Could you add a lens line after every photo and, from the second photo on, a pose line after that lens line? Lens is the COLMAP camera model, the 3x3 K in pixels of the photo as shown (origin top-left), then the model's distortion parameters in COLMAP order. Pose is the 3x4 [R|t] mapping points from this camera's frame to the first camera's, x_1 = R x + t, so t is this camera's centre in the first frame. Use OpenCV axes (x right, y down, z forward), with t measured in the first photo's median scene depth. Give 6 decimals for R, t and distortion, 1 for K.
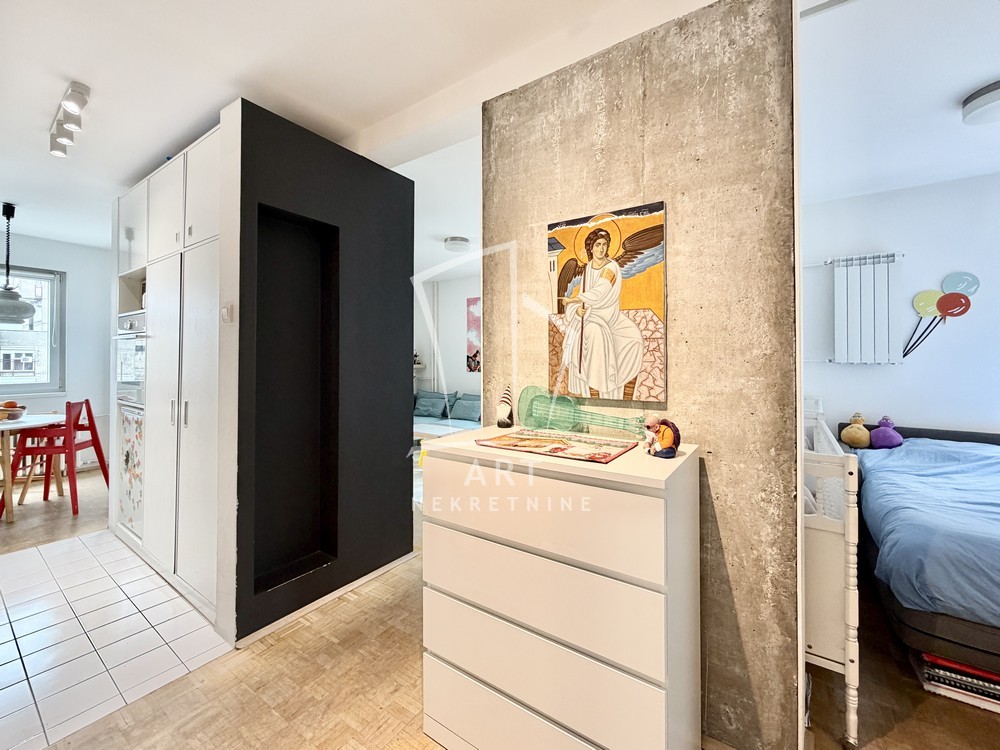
lens RADIAL K [[409.4, 0, 493.5], [0, 409.4, 356.6], [0, 0, 1]] dist [-0.001534, 0.000014]
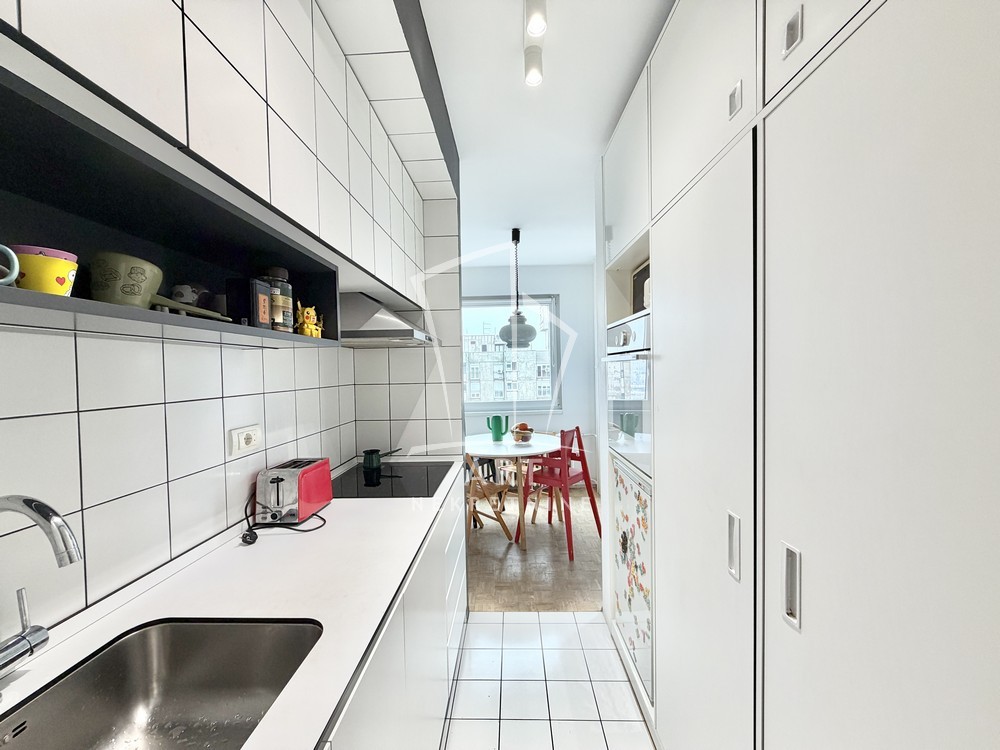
lens RADIAL K [[384.6, 0, 500.0], [0, 384.6, 375.0], [0, 0, 1]] dist [-0.000266, -0.000042]
pose [[0.557453, -0.002191, -0.830206, -0.534288], [0.031022, 0.999353, 0.018193, -0.040344], [0.829629, -0.035897, 0.557160, 0.540659]]
